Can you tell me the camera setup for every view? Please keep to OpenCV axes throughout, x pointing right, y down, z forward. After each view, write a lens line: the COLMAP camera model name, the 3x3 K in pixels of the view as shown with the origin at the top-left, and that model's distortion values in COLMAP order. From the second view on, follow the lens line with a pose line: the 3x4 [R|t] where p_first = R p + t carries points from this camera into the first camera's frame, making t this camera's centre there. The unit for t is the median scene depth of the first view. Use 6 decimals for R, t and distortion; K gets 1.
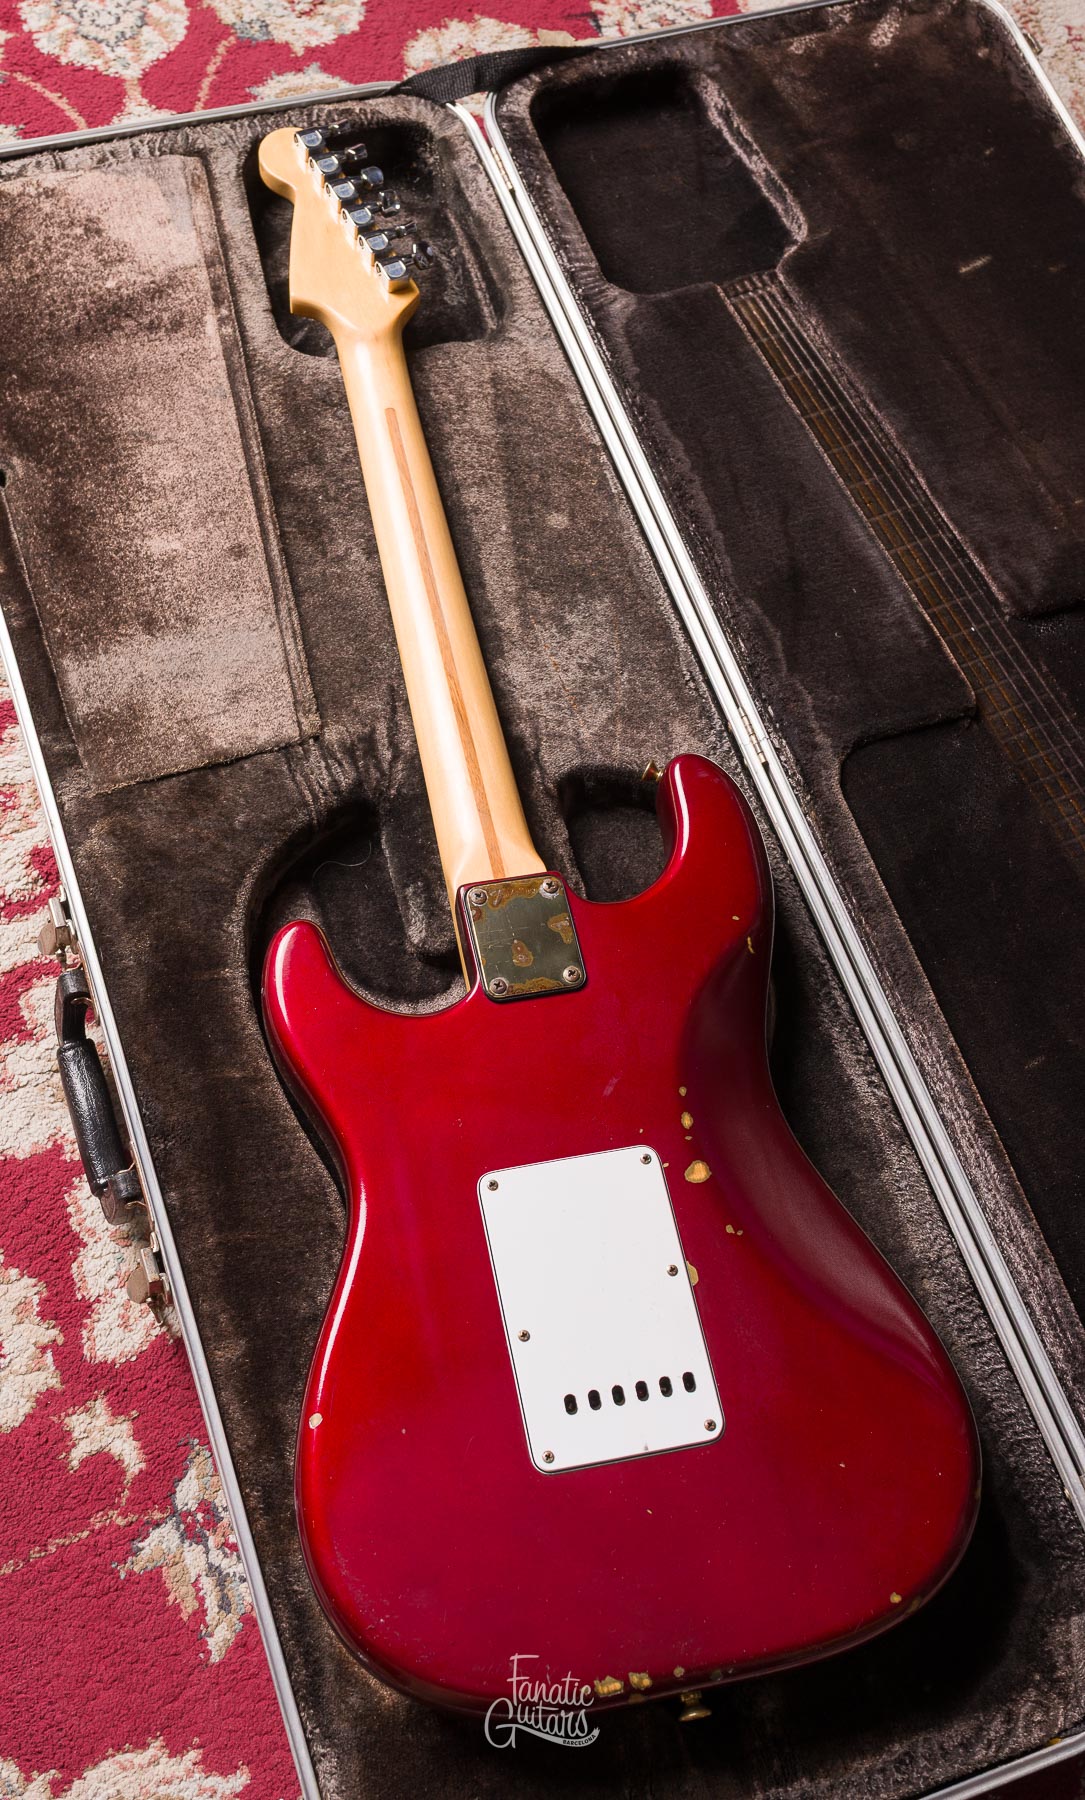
lens RADIAL K [[1828.4, 0, 487.5], [0, 1828.4, 910.1], [0, 0, 1]] dist [-0.001448, -0.010448]
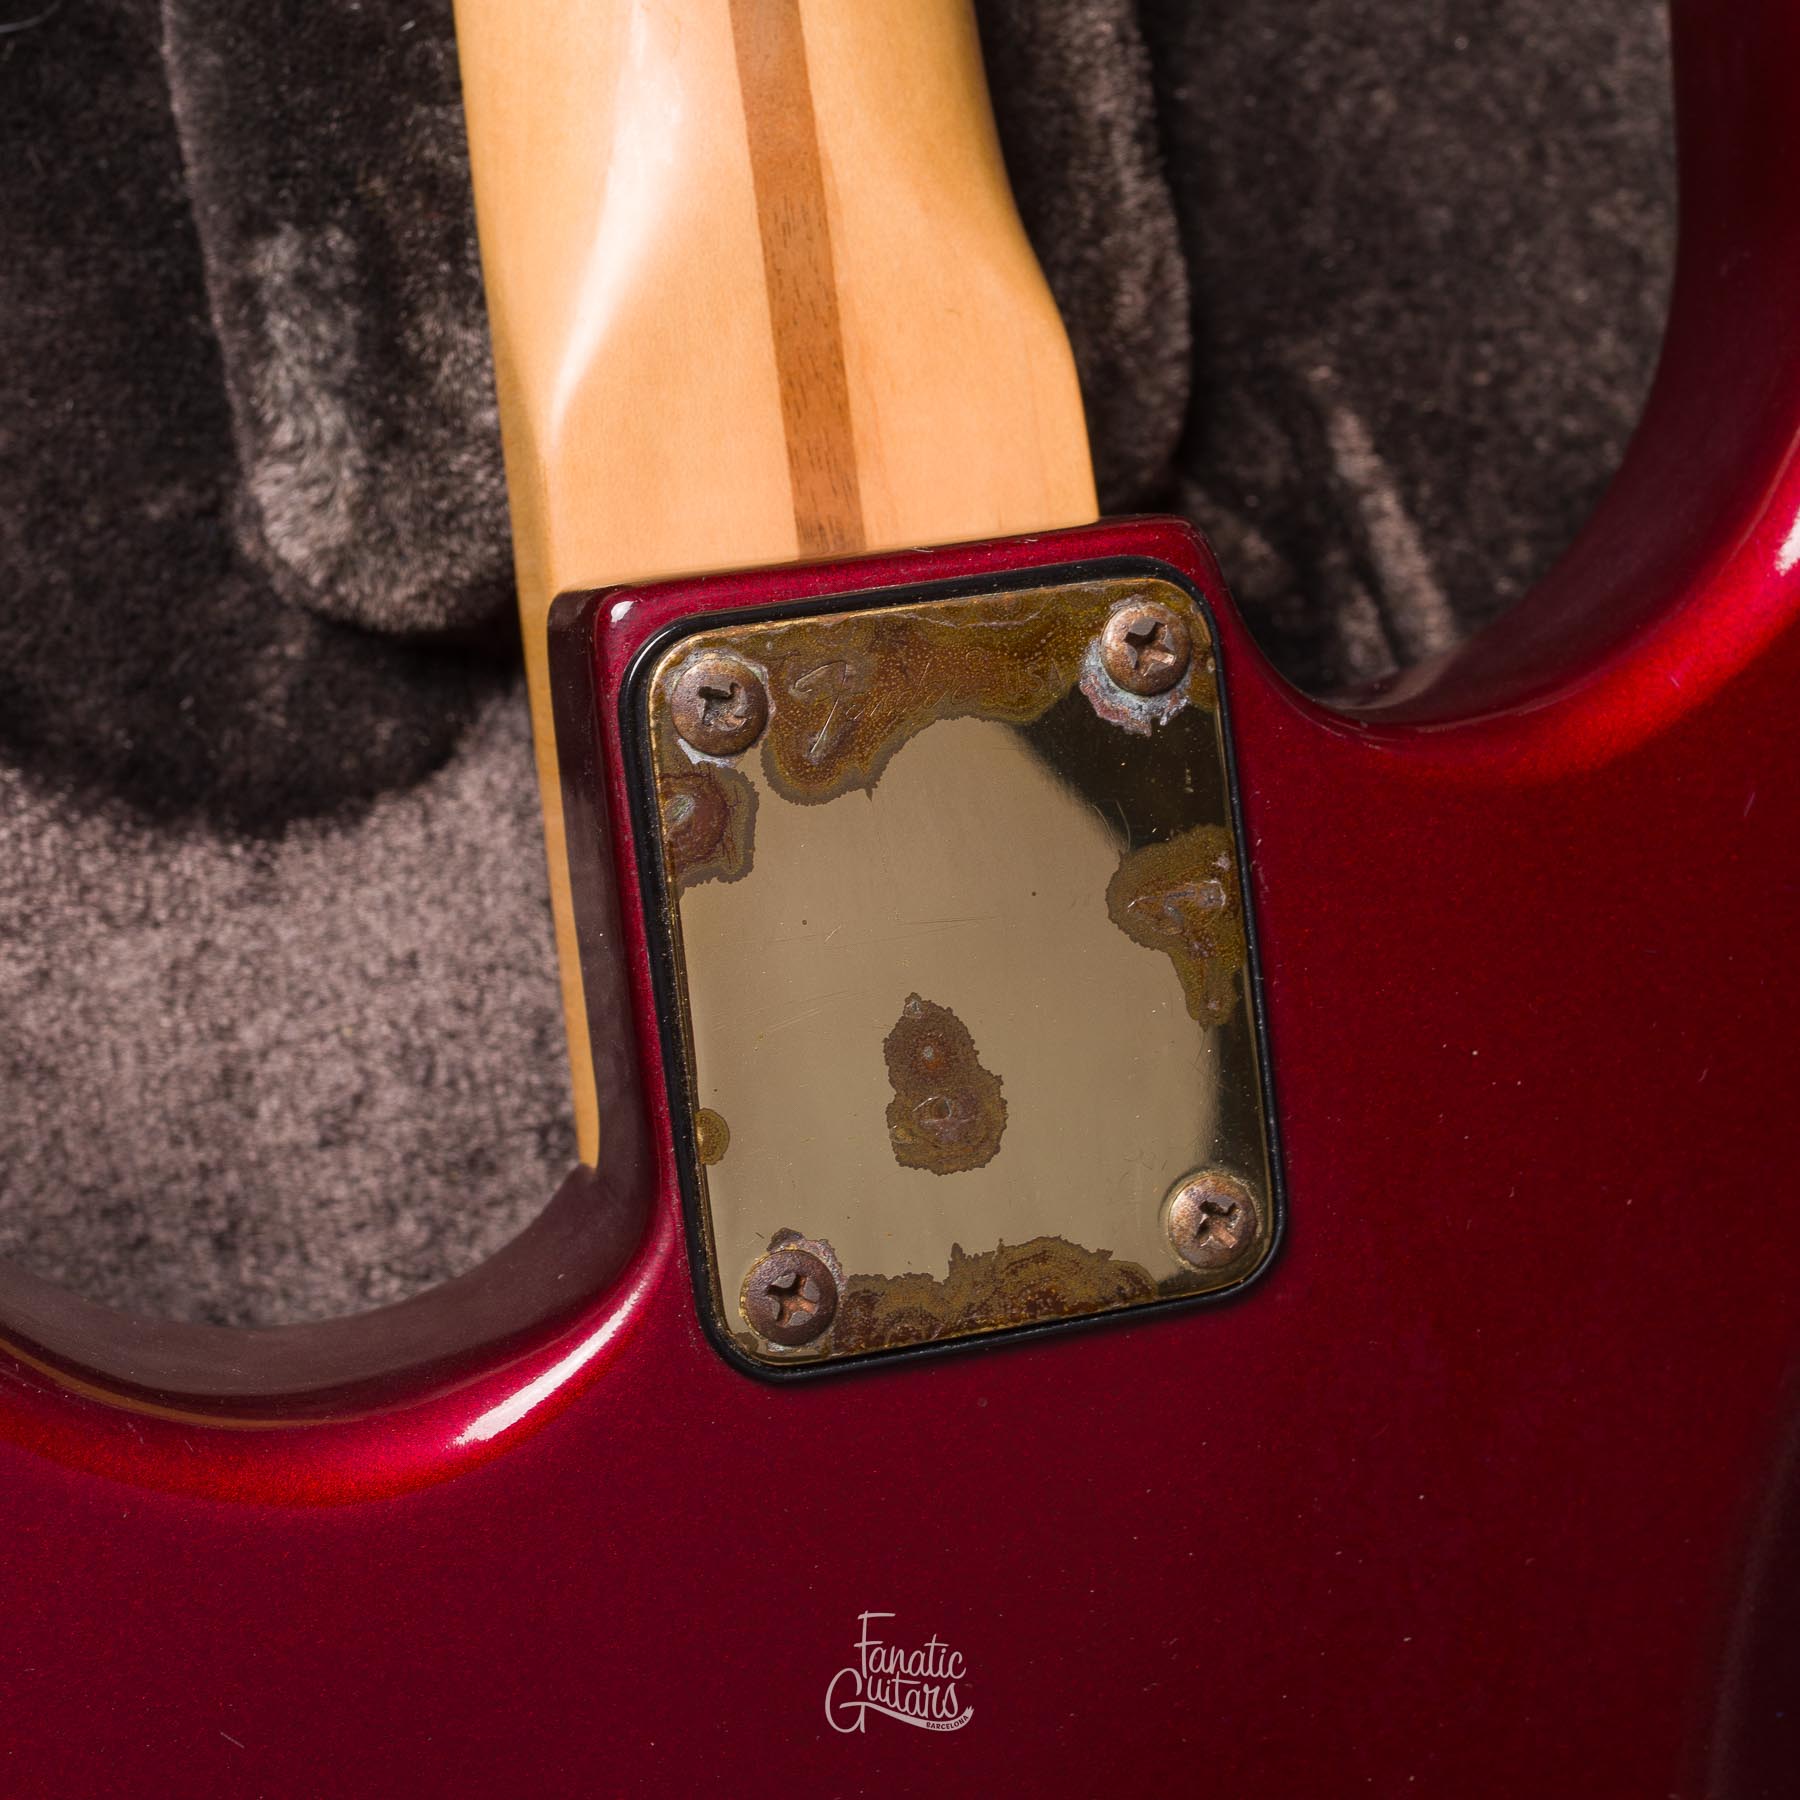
lens RADIAL K [[3609.0, 0, 902.1], [0, 3609.0, 684.7], [0, 0, 1]] dist [0.011361, 0.048187]
pose [[0.980600, 0.075033, 0.181092, -0.041694], [-0.147829, 0.889760, 0.431826, -0.131932], [-0.128727, -0.450219, 0.883591, 0.628107]]
